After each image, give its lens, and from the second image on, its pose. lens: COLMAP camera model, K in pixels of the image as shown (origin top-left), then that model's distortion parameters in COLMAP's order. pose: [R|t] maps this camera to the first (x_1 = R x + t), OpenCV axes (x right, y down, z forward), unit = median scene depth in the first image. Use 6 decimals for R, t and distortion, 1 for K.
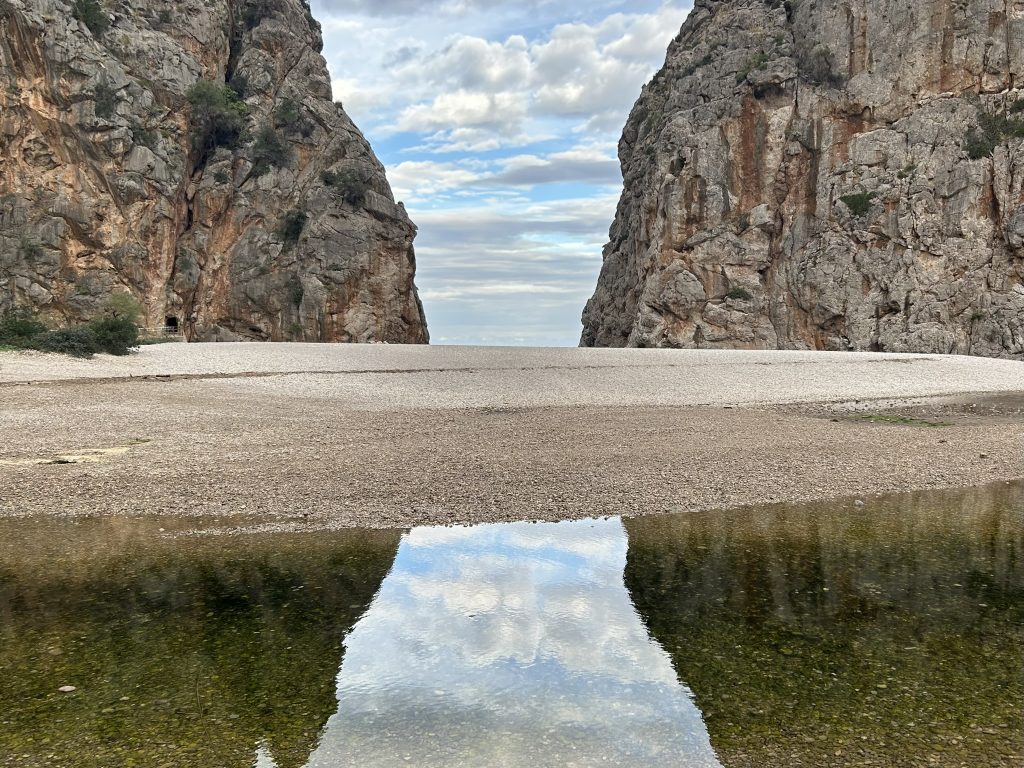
lens RADIAL K [[902.4, 0, 512.0], [0, 902.4, 384.0], [0, 0, 1]] dist [0.057213, -0.026244]
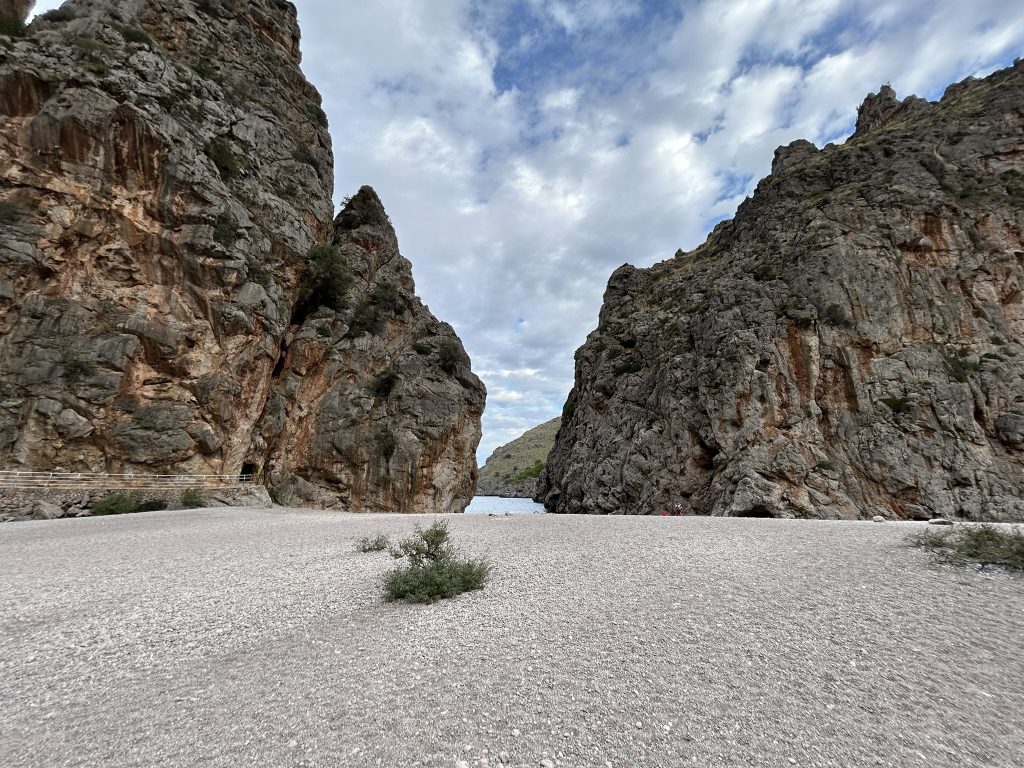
lens RADIAL K [[425.5, 0, 512.0], [0, 425.5, 384.0], [0, 0, 1]] dist [0.010905, 0.000146]
pose [[0.908729, 0.125285, 0.398139, -0.327964], [-0.003279, 0.956000, -0.293347, -0.026837], [-0.417373, 0.265268, 0.869156, 0.525538]]
